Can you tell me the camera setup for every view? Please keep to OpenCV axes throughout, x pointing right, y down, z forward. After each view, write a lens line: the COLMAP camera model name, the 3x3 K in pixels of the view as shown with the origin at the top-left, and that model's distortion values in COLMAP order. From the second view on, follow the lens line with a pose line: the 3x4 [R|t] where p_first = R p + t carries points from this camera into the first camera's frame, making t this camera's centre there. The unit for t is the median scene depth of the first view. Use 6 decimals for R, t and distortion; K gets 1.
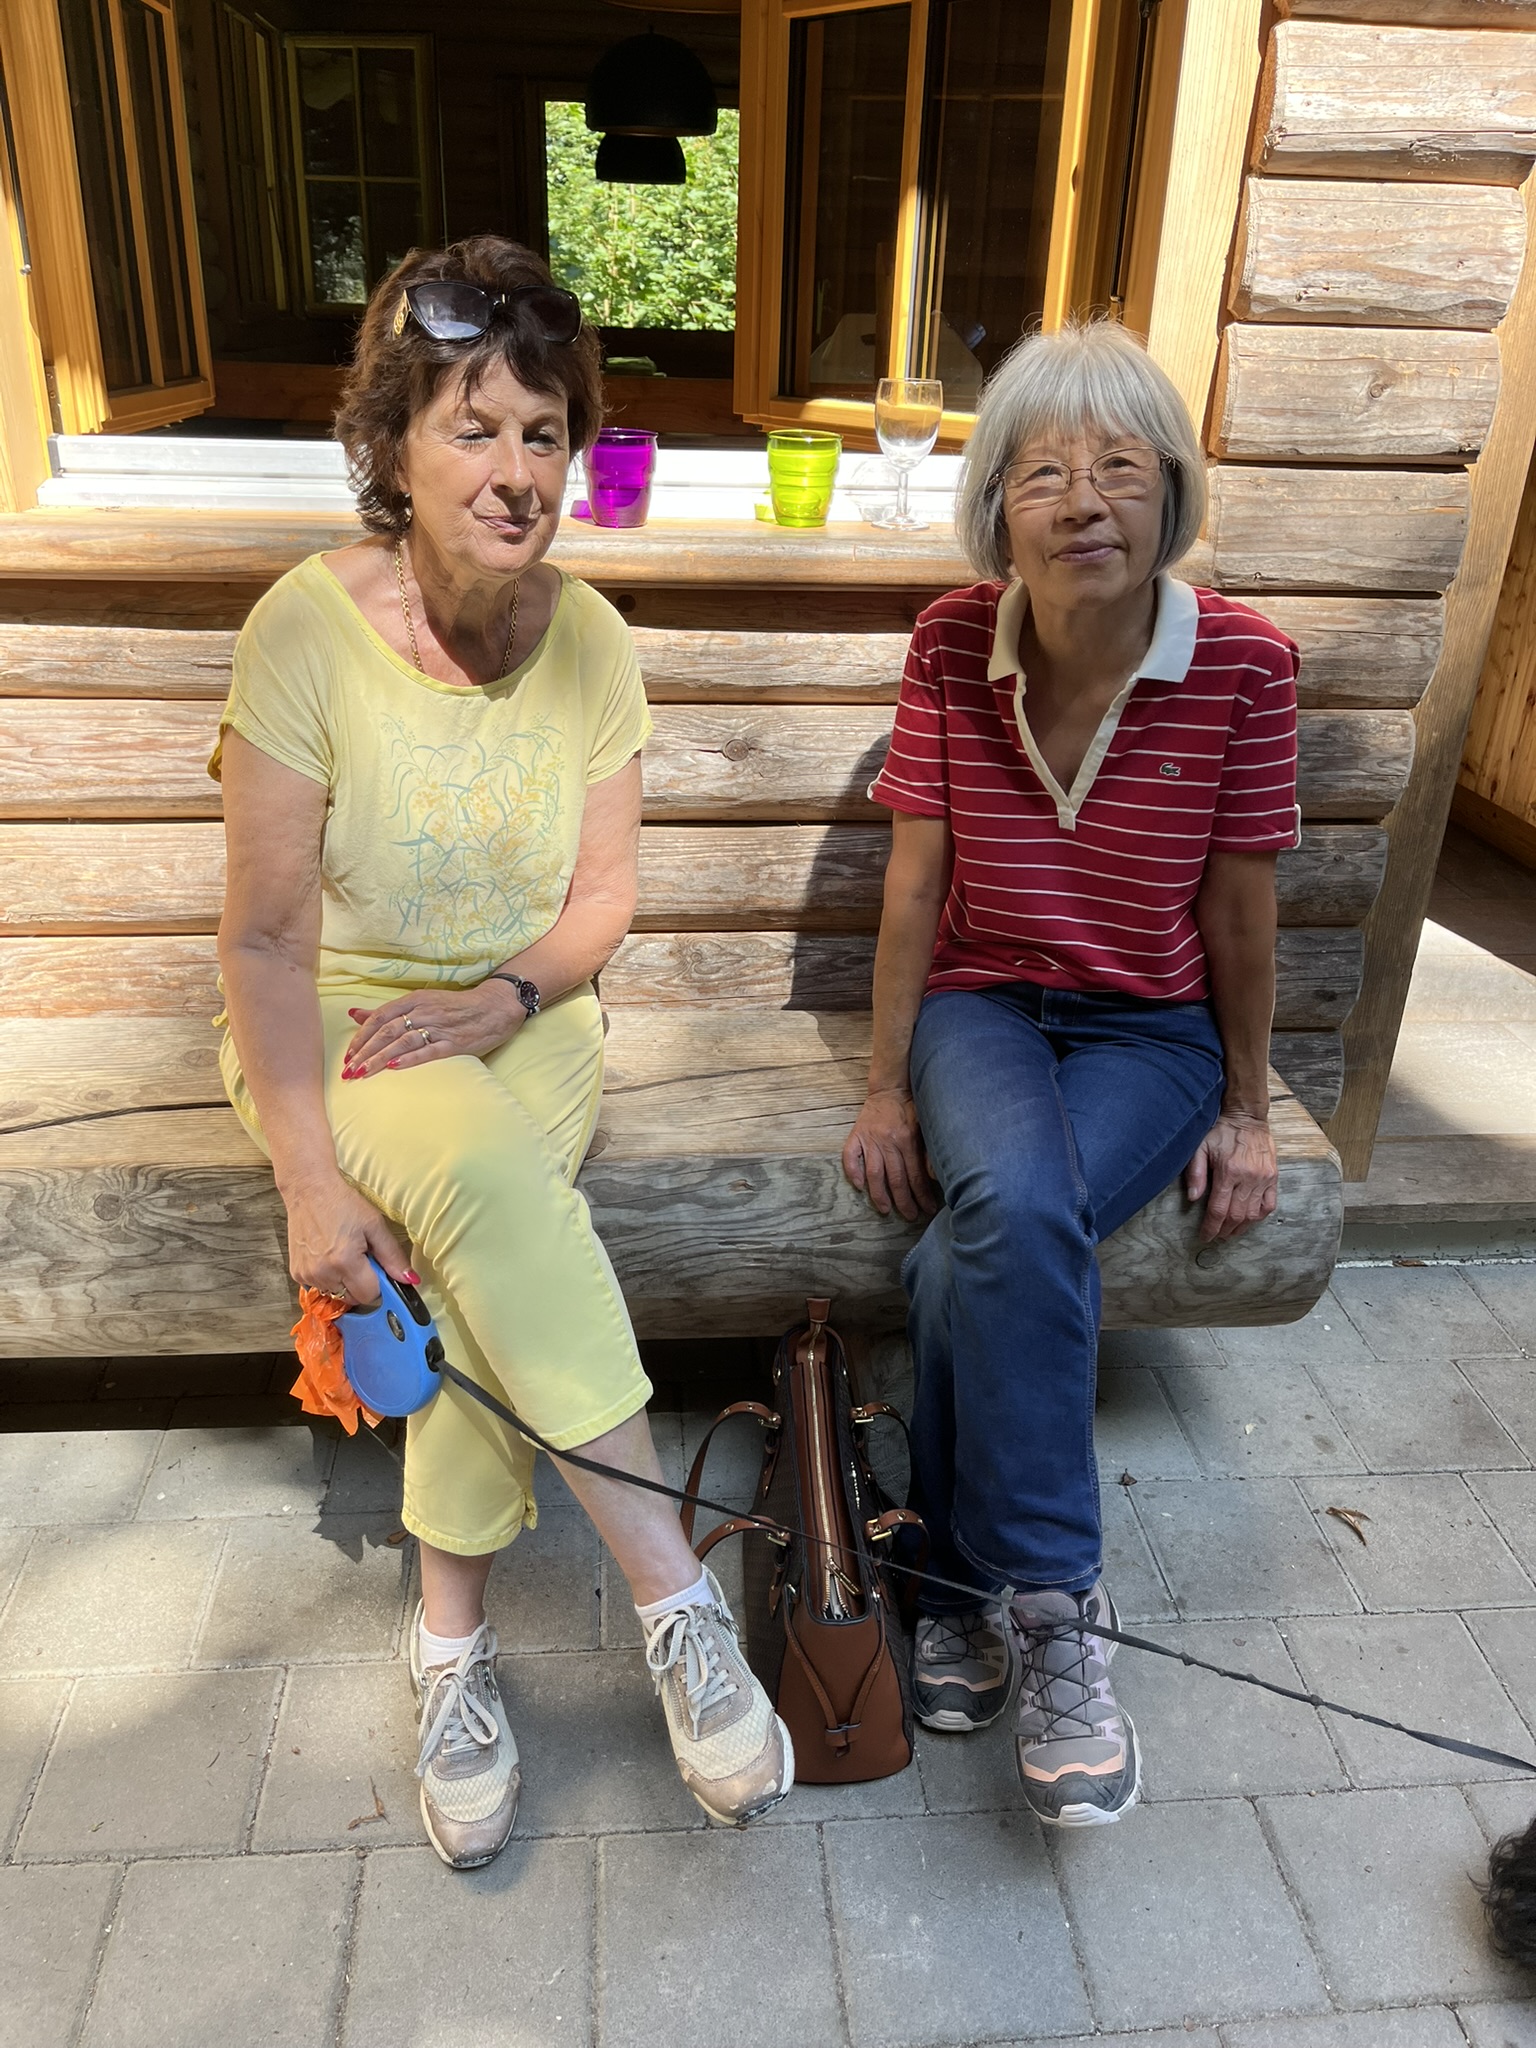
lens RADIAL K [[1510.4, 0, 768.0], [0, 1510.4, 1024.0], [0, 0, 1]] dist [0.083236, -0.109106]
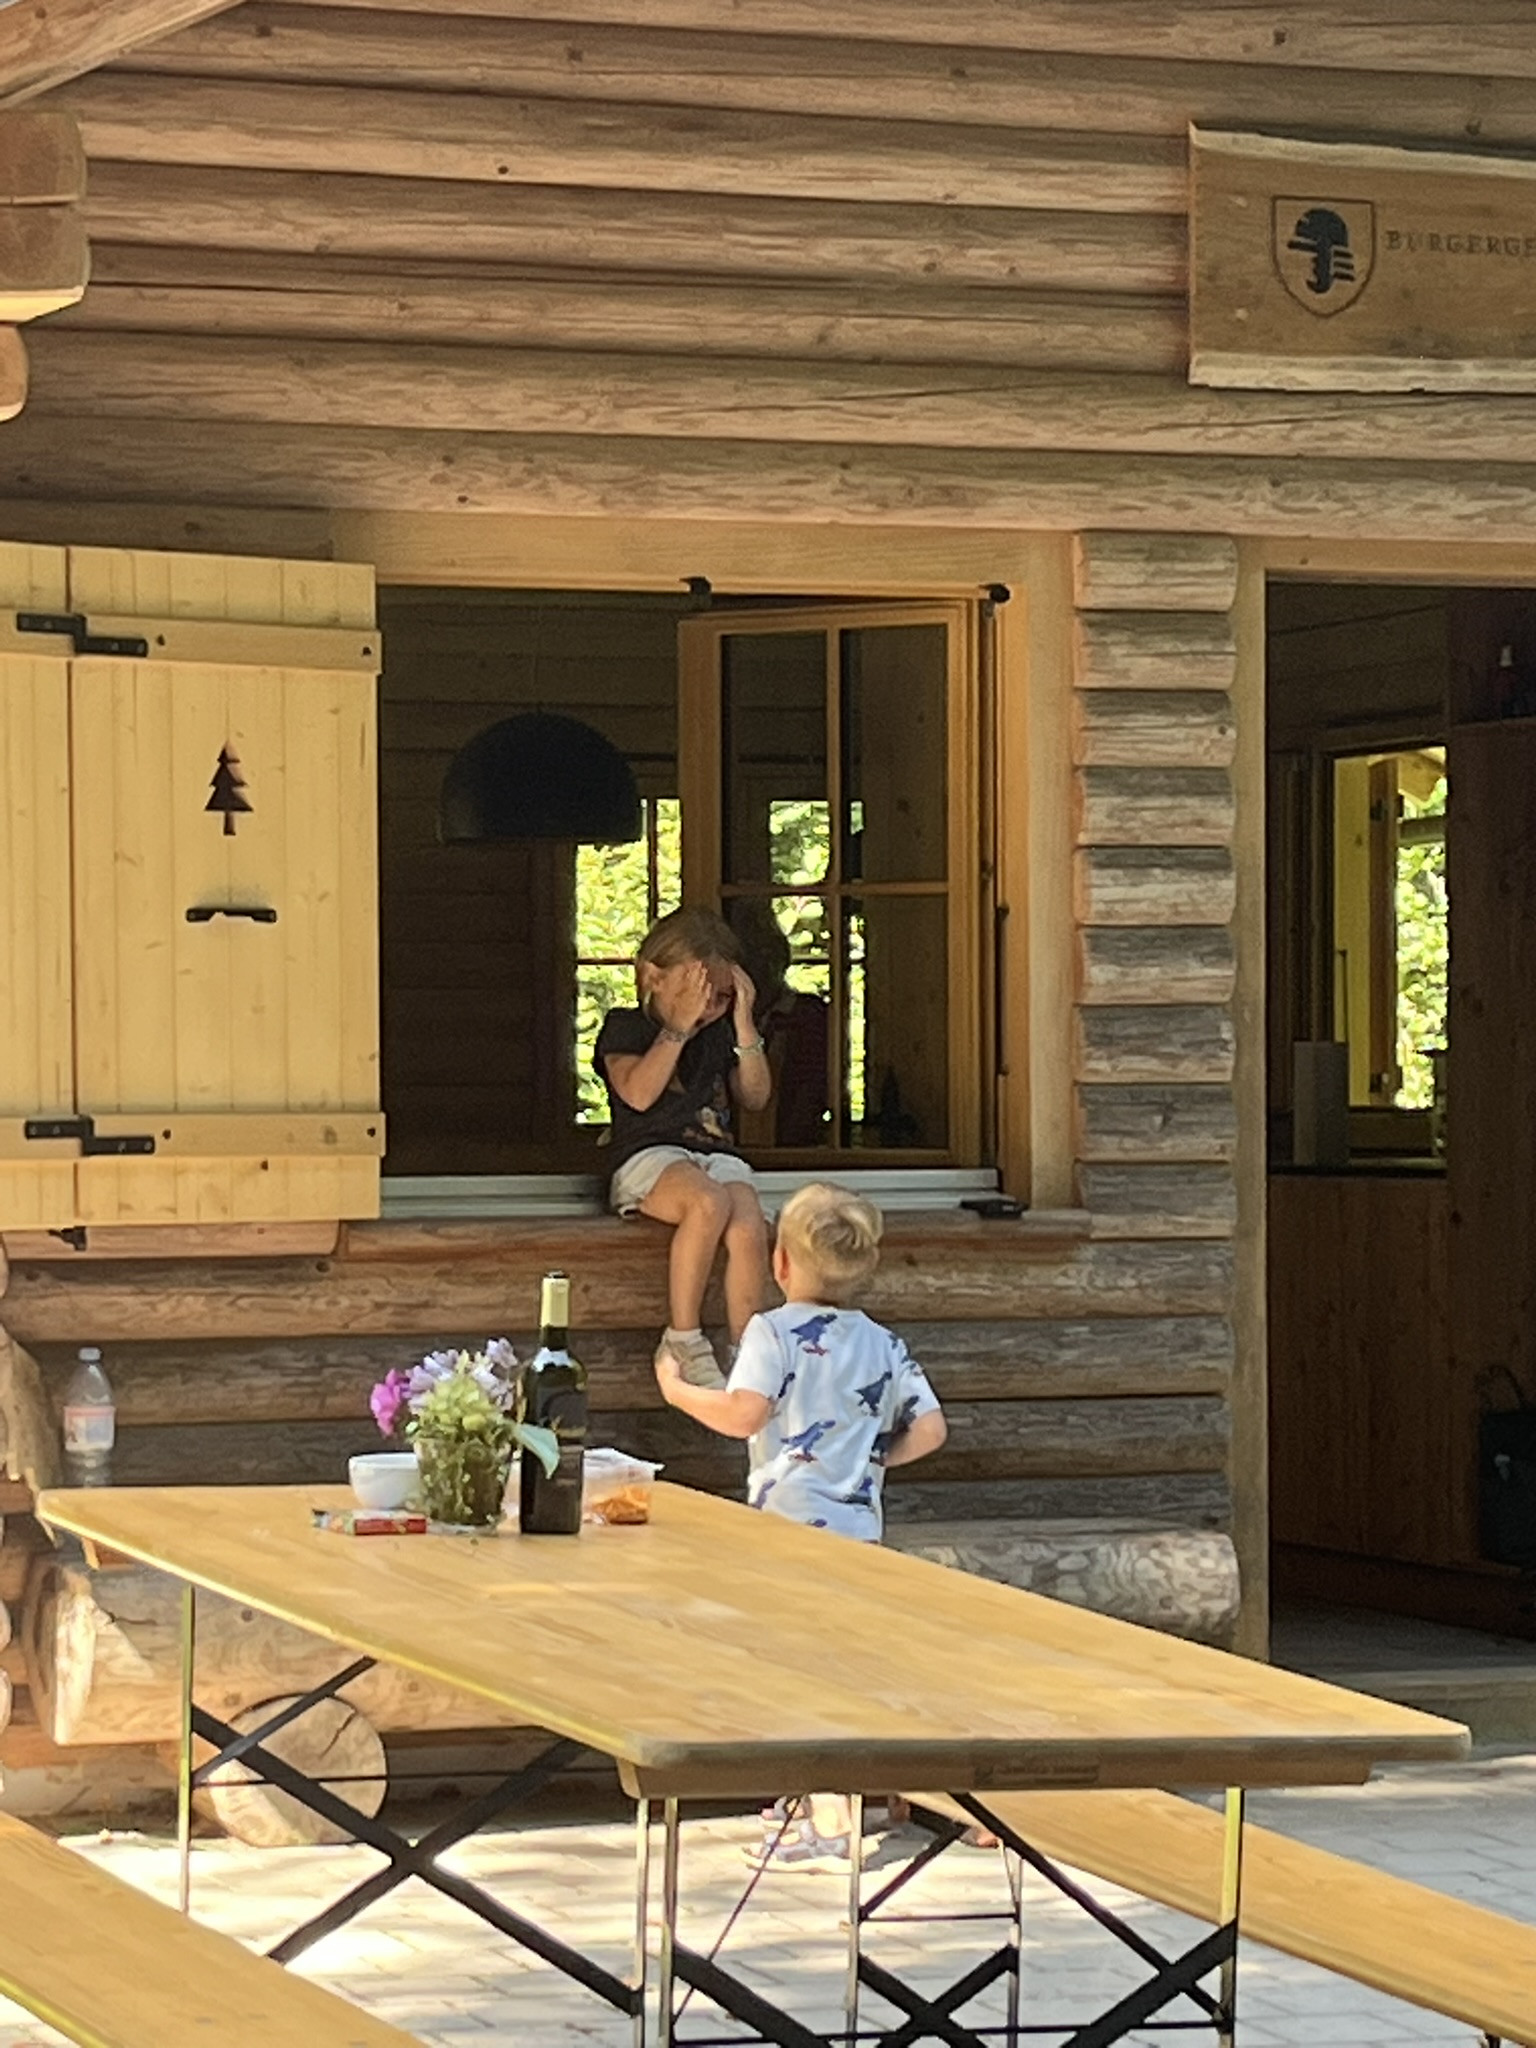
lens RADIAL K [[5855.0, 0, 768.0], [0, 5855.0, 1024.0], [0, 0, 1]] dist [0.272539, 1.632883]
pose [[0.957491, -0.034259, 0.286421, -1.853256], [0.149007, 0.908935, -0.389402, 1.924330], [-0.246998, 0.415527, 0.875402, -4.547746]]
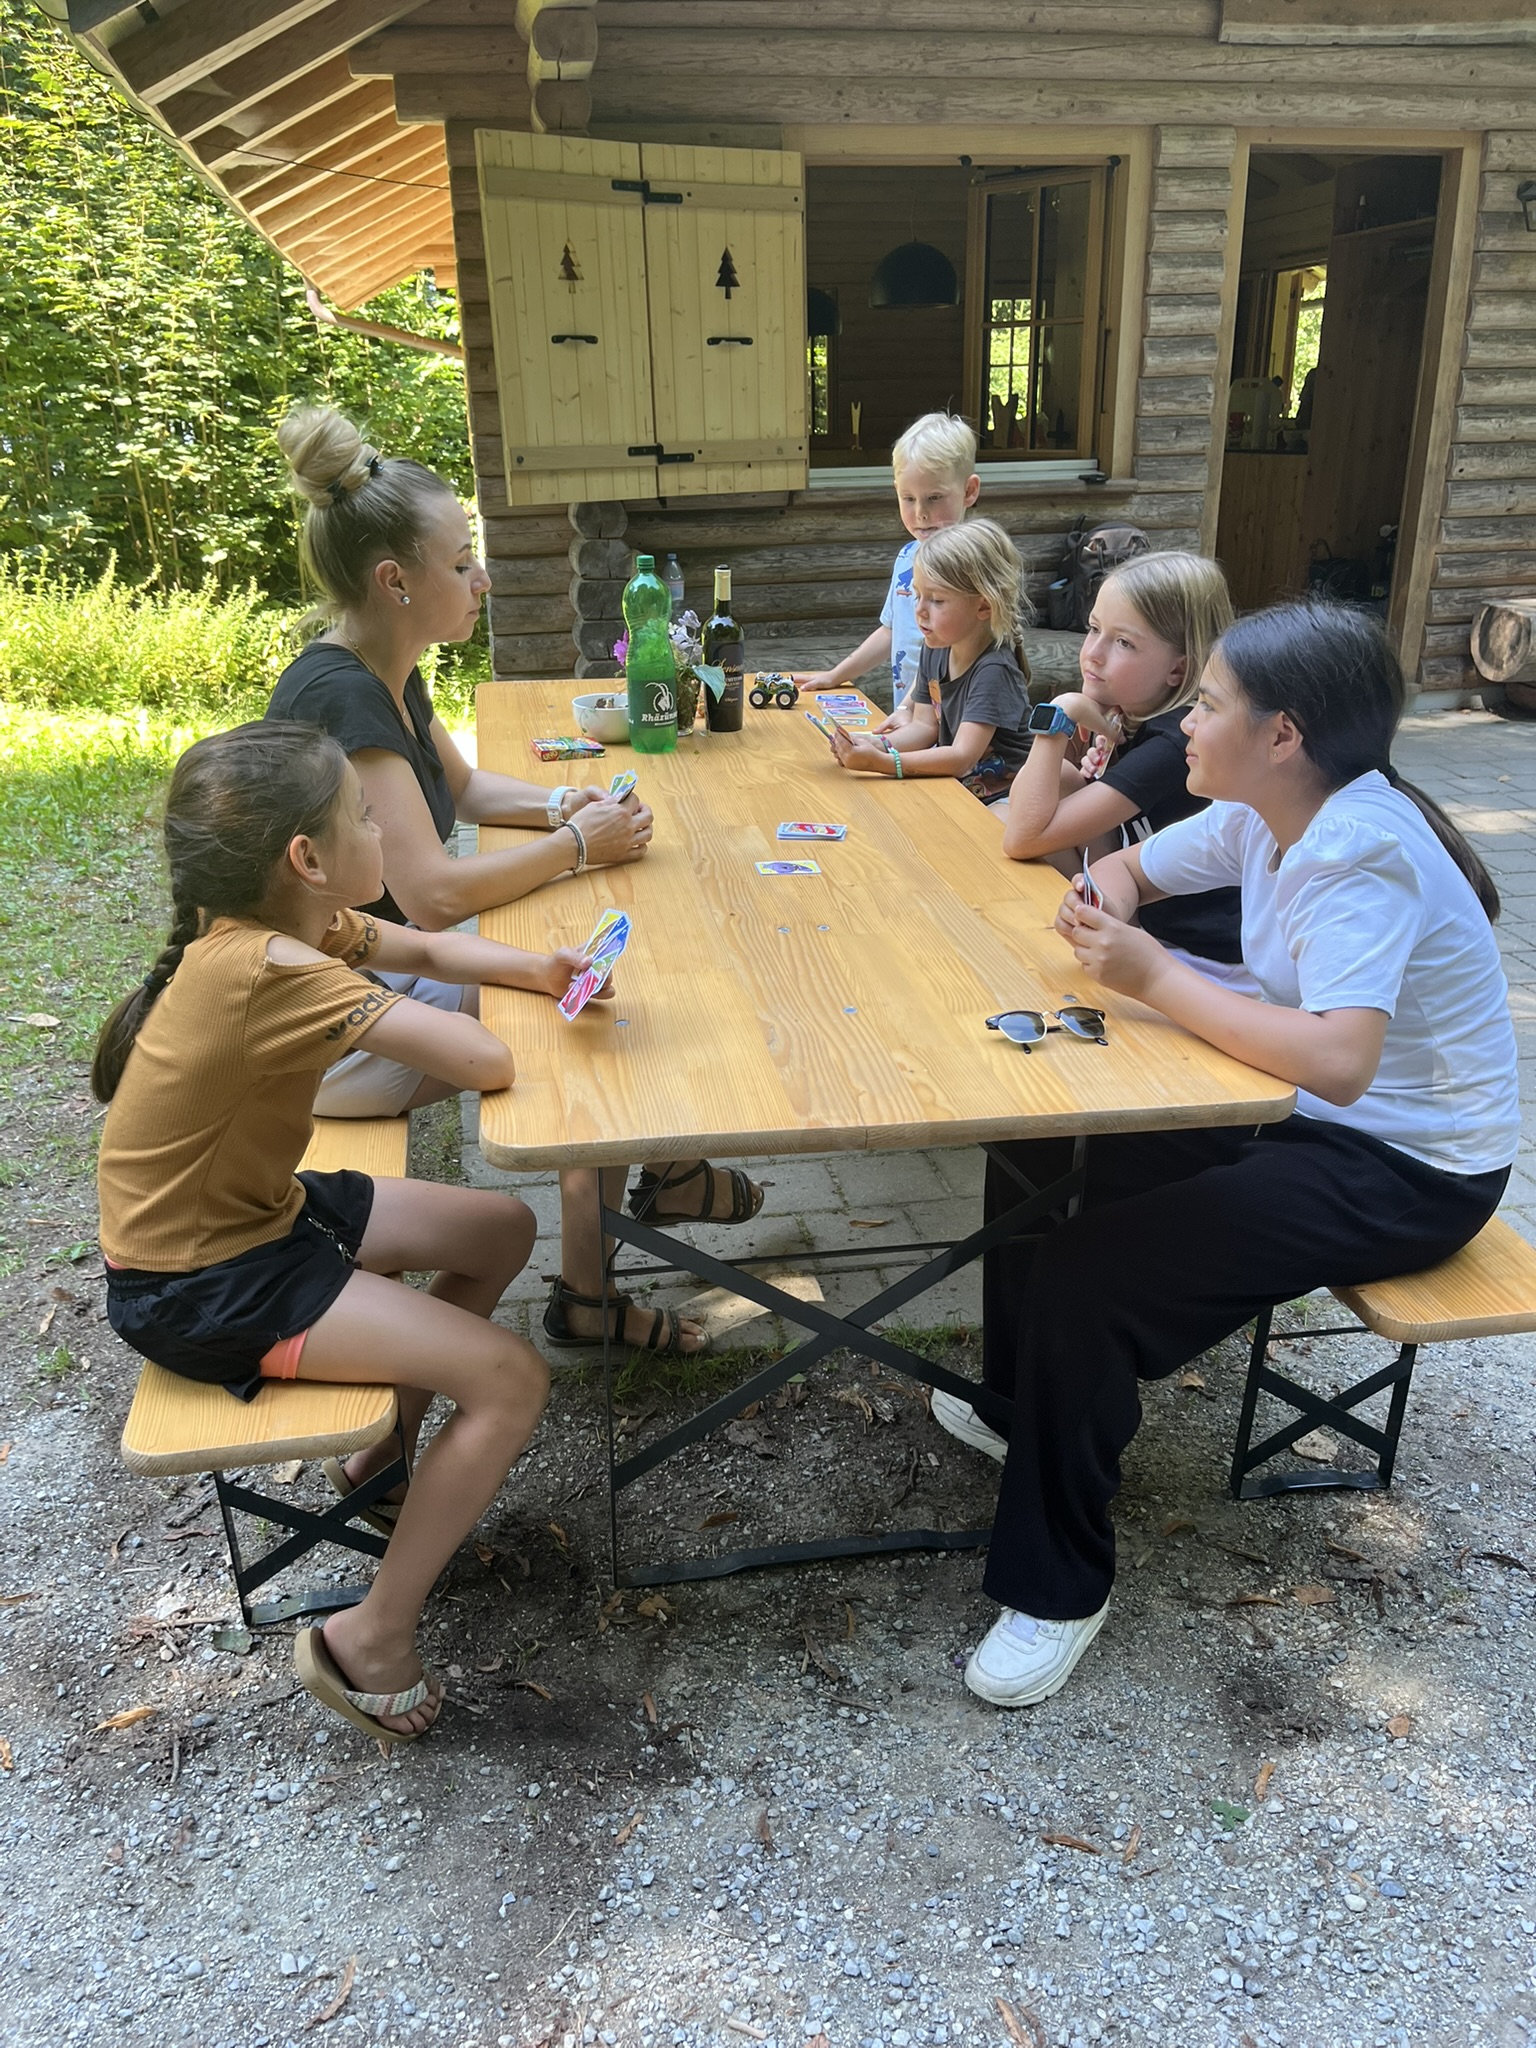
lens RADIAL K [[1523.8, 0, 768.0], [0, 1523.8, 1024.0], [0, 0, 1]] dist [0.071039, -0.105425]
pose [[0.994201, -0.084592, 0.066400, -0.933093], [0.087273, 0.995437, -0.038570, 1.039548], [-0.062834, 0.044141, 0.997047, -2.522135]]
